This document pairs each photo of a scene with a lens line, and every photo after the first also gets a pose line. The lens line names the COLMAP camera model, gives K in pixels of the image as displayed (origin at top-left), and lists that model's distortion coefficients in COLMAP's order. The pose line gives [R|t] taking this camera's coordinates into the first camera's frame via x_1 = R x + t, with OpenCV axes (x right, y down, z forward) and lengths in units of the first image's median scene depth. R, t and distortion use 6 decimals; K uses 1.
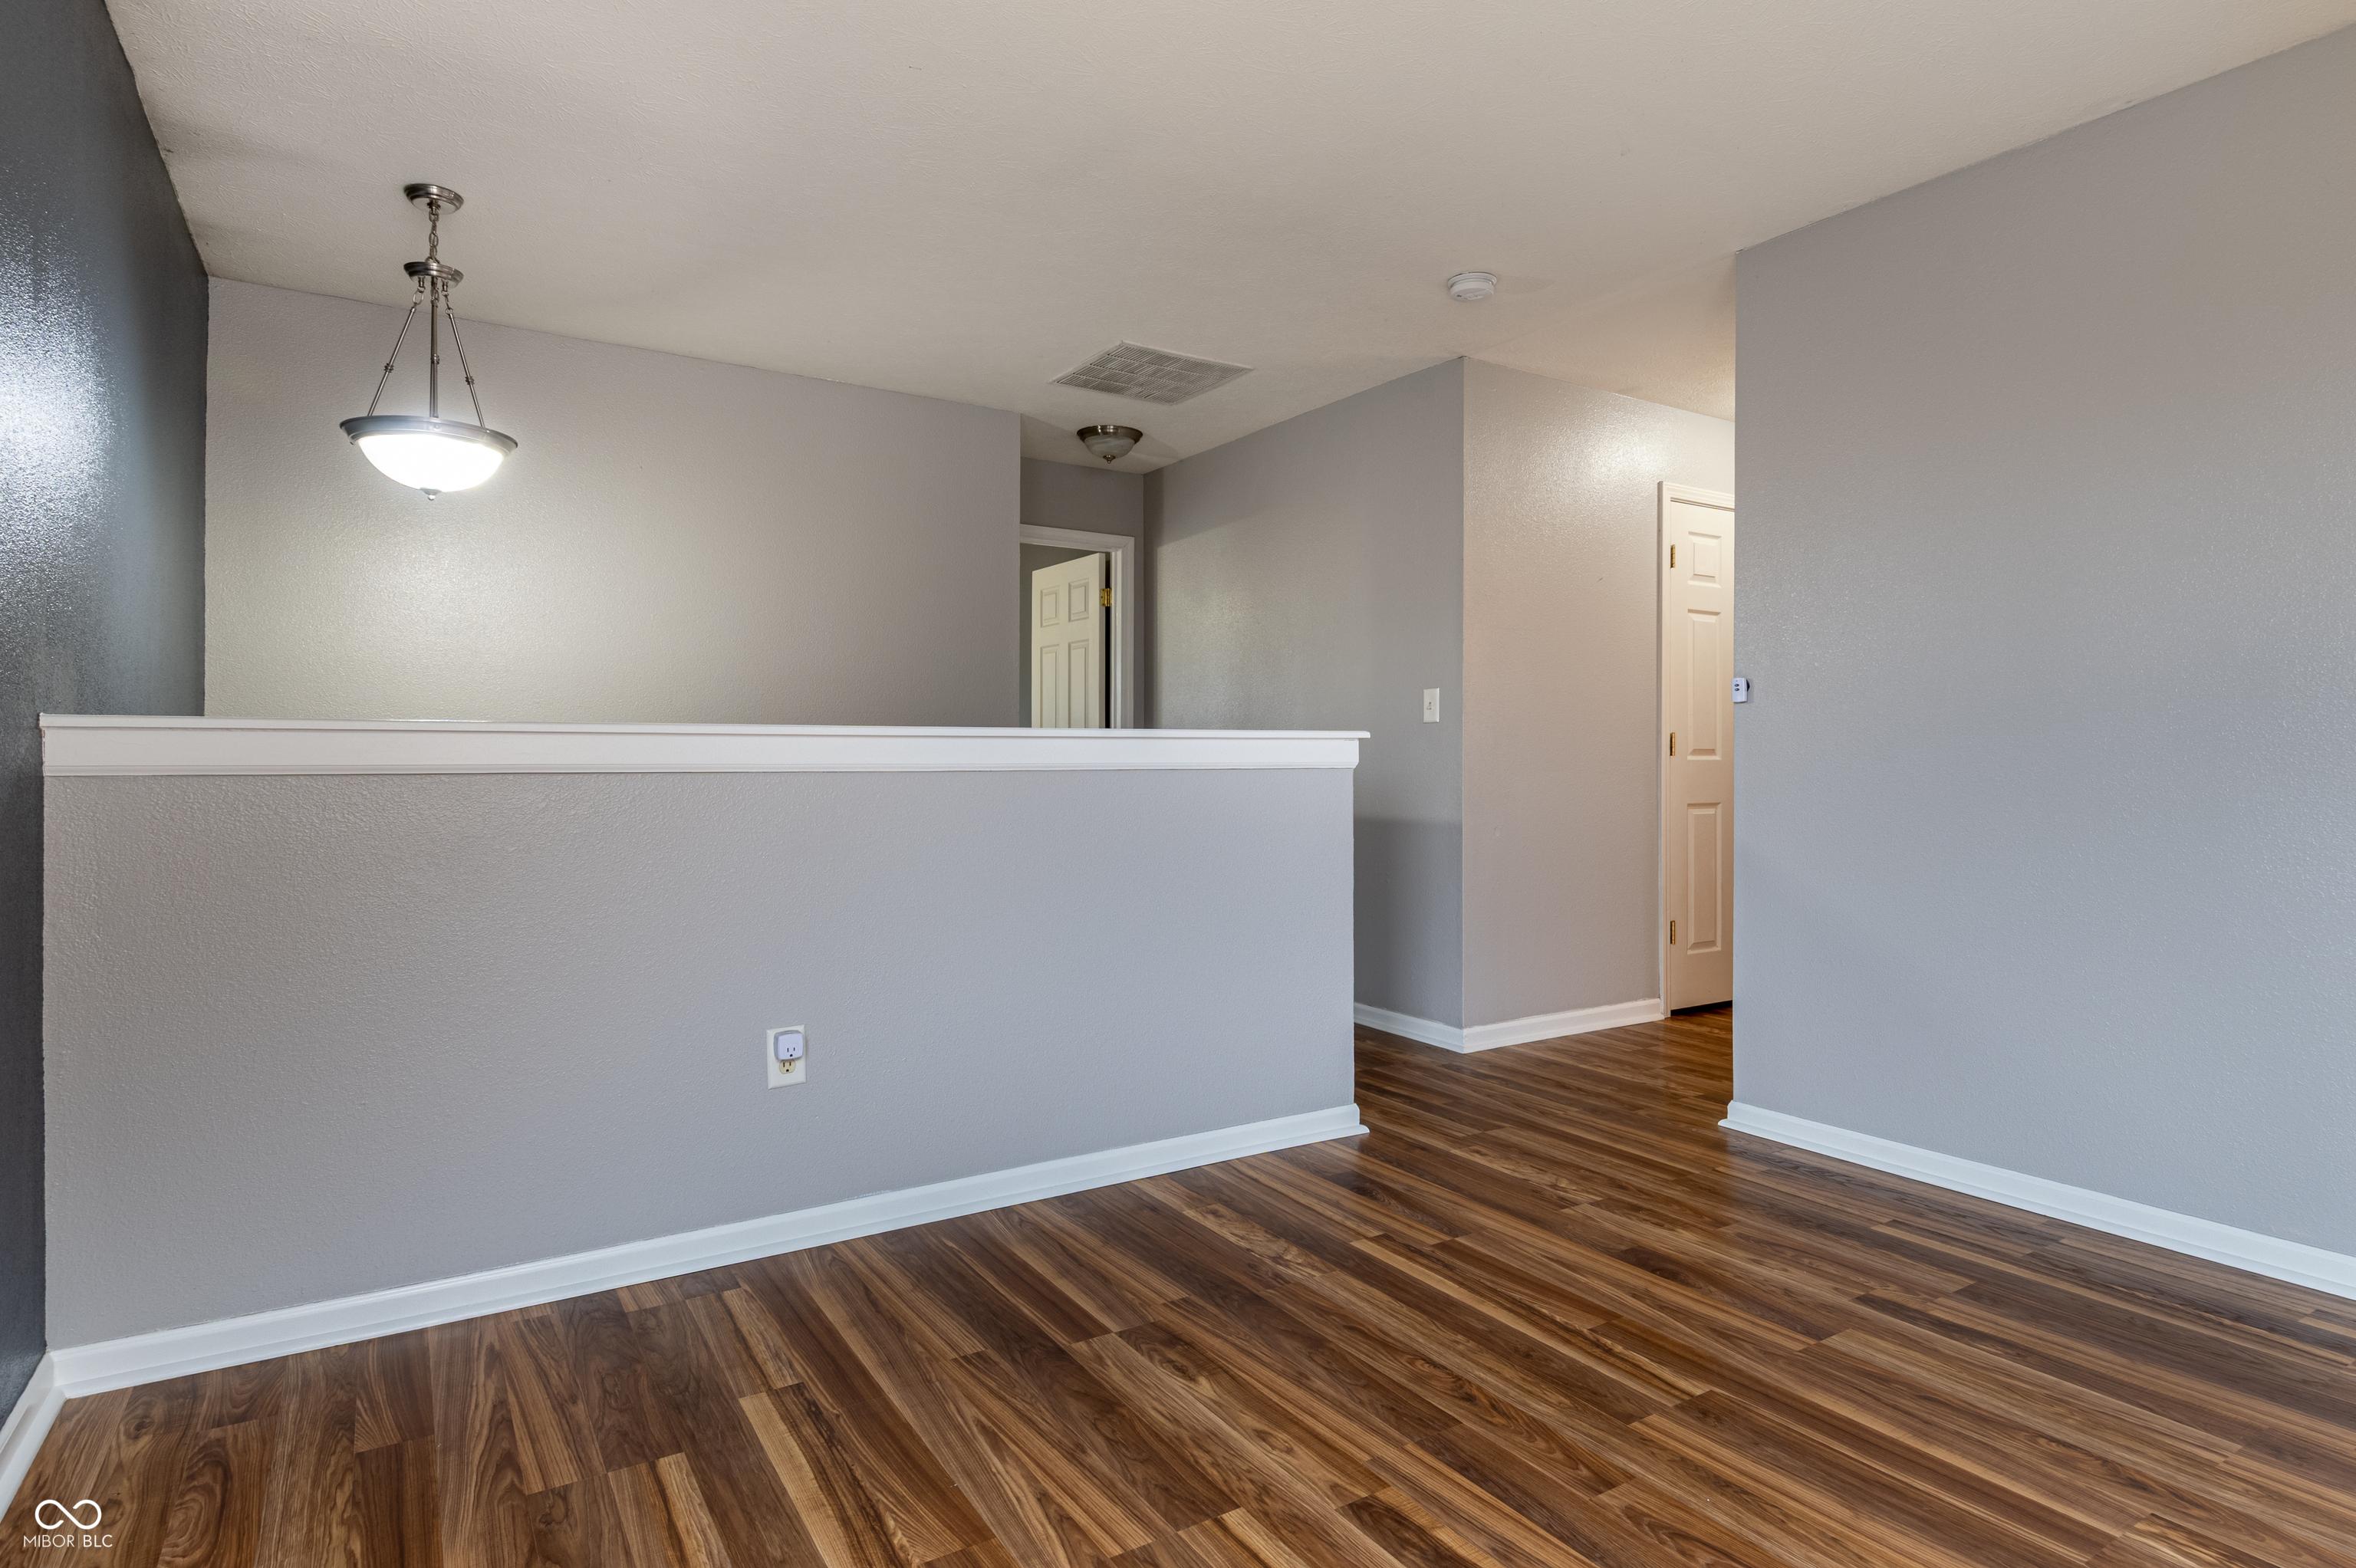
lens RADIAL K [[1262.9, 0, 1178.5], [0, 1262.9, 773.4], [0, 0, 1]] dist [0.007586, -0.001401]
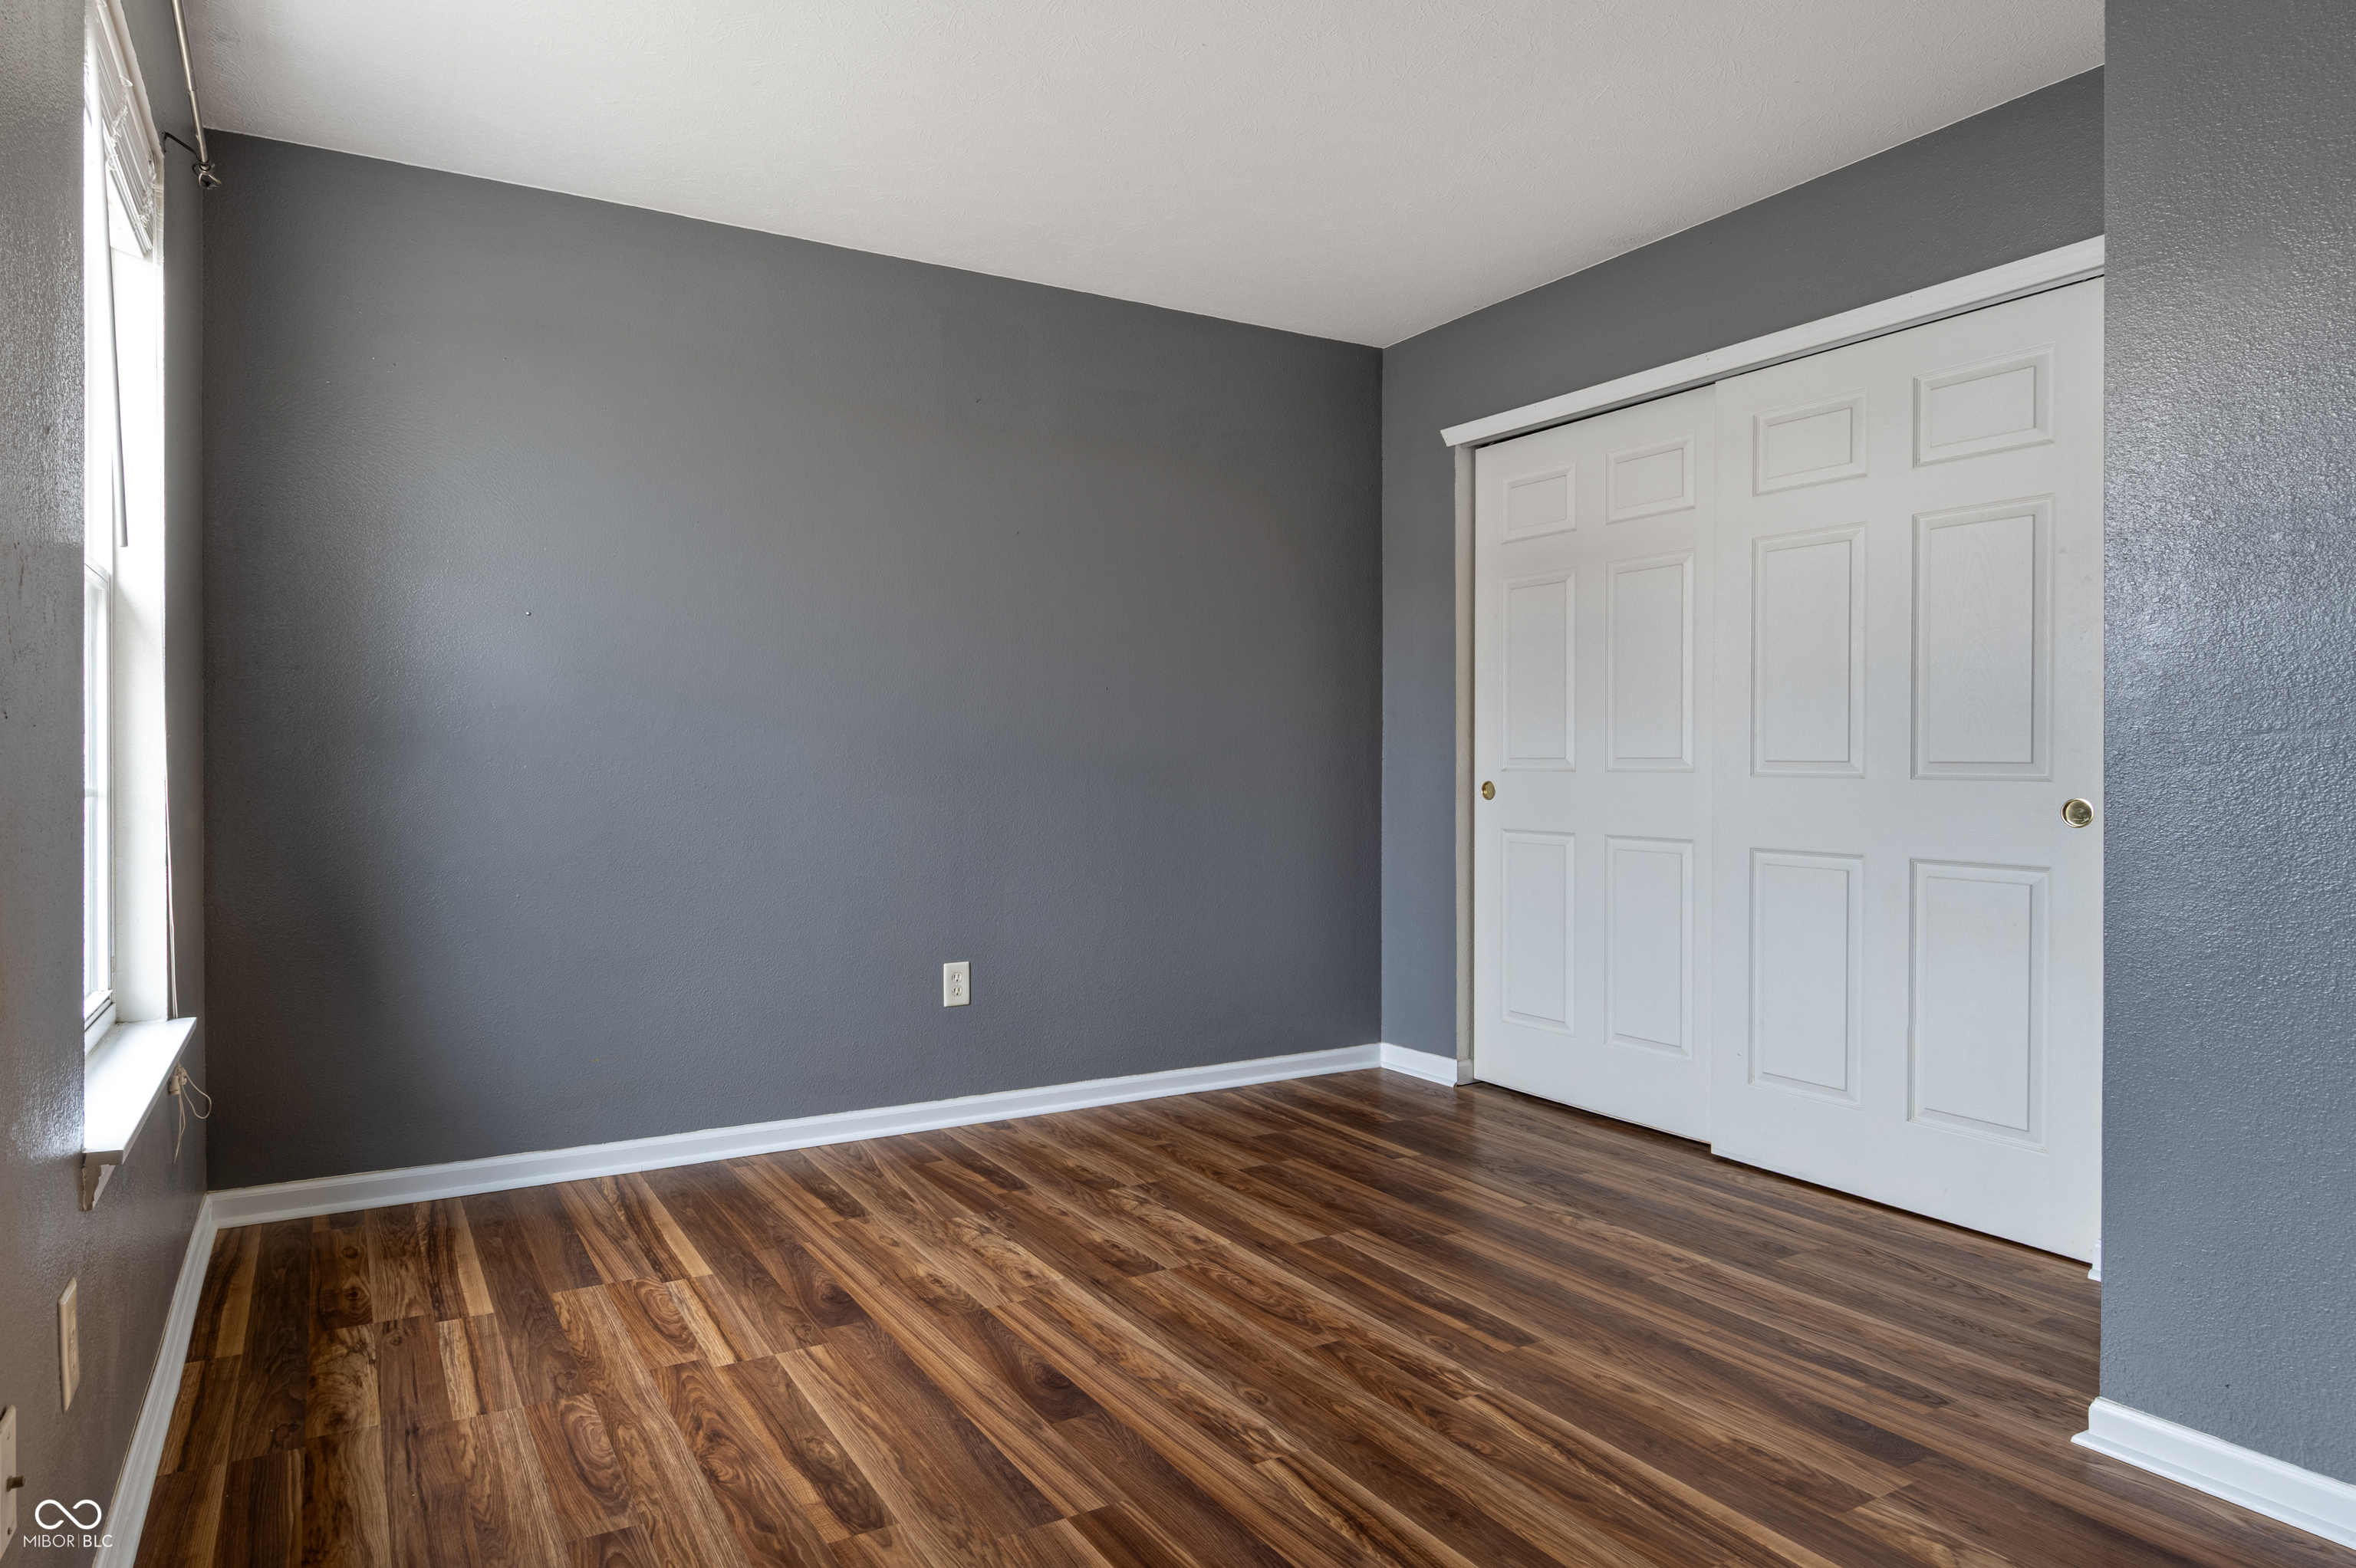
lens RADIAL K [[1350.6, 0, 1176.2], [0, 1350.6, 773.2], [0, 0, 1]] dist [0.003028, 0.000614]
pose [[-0.999997, -0.001685, 0.001720, 0.424391], [-0.001638, 0.999634, 0.026992, -0.028159], [-0.001765, 0.026989, -0.999634, 2.016599]]
